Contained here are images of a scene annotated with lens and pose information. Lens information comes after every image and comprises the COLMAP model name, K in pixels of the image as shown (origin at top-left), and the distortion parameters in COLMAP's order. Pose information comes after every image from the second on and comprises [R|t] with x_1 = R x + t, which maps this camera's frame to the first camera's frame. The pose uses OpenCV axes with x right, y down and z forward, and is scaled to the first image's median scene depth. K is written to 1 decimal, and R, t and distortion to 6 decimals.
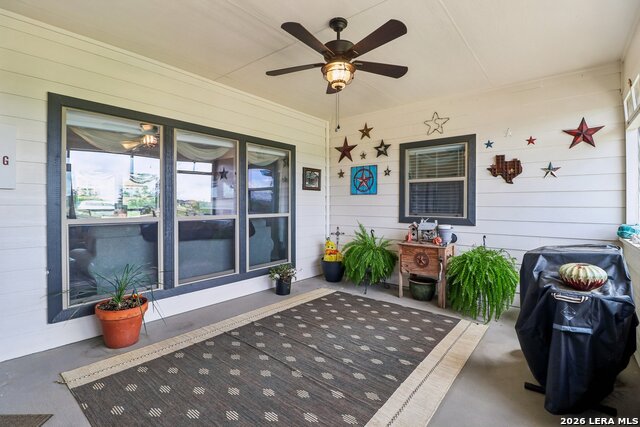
lens RADIAL K [[308.5, 0, 320.0], [0, 308.5, 213.5], [0, 0, 1]] dist [-0.006380, -0.000791]
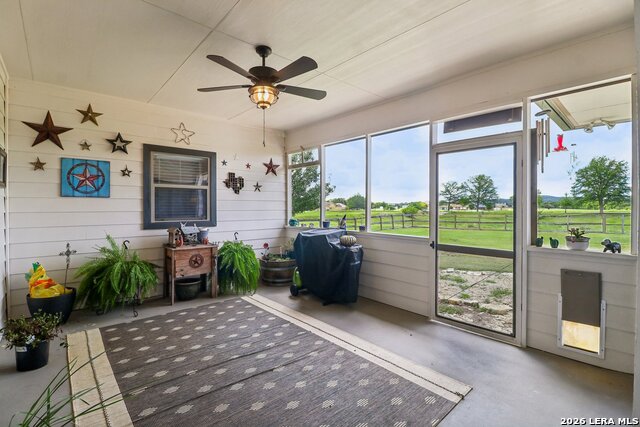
lens RADIAL K [[308.5, 0, 320.0], [0, 308.5, 213.5], [0, 0, 1]] dist [-0.006380, -0.000791]
pose [[0.121717, -0.027614, 0.992181, -0.673639], [0.028080, 0.999309, 0.024368, -0.029651], [-0.992168, 0.024895, 0.122408, 0.424321]]
